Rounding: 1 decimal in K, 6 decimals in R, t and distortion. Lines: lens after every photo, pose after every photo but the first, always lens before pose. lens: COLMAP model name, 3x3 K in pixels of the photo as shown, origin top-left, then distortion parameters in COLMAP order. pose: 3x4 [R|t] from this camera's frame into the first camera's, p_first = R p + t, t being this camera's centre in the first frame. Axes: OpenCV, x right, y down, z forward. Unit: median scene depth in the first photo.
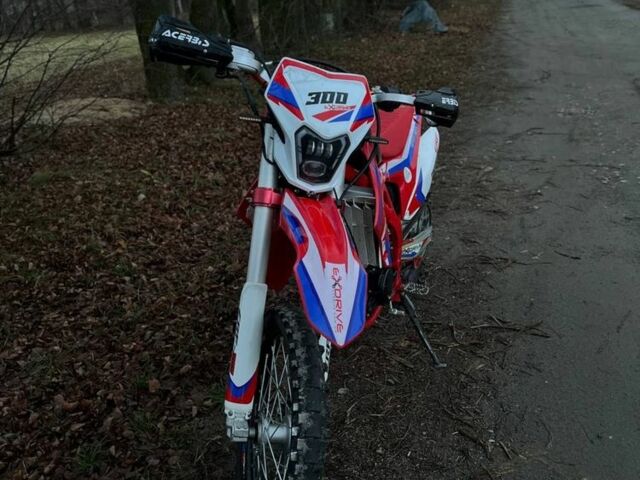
lens RADIAL K [[634.4, 0, 320.0], [0, 634.4, 240.0], [0, 0, 1]] dist [0.146237, -0.361841]
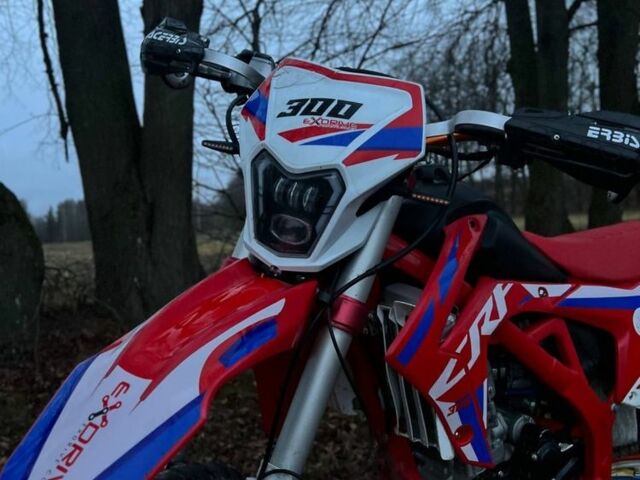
lens RADIAL K [[634.4, 0, 320.0], [0, 634.4, 240.0], [0, 0, 1]] dist [0.146237, -0.361841]
pose [[0.777701, 0.065902, -0.625170, 0.375810], [-0.236188, 0.952260, -0.193432, 0.000918], [0.582577, 0.298090, 0.756139, 0.596114]]
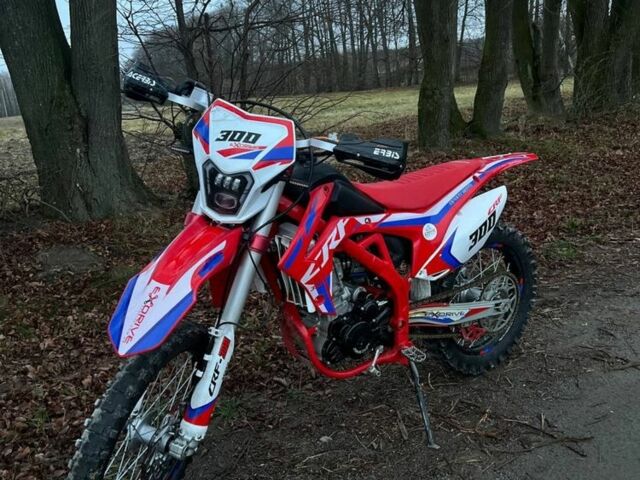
lens RADIAL K [[634.4, 0, 320.0], [0, 634.4, 240.0], [0, 0, 1]] dist [0.146237, -0.361841]
pose [[0.852229, 0.150178, -0.501151, 0.683693], [-0.189891, 0.981382, -0.028832, -0.047537], [0.487490, 0.119735, 0.864880, 0.162196]]
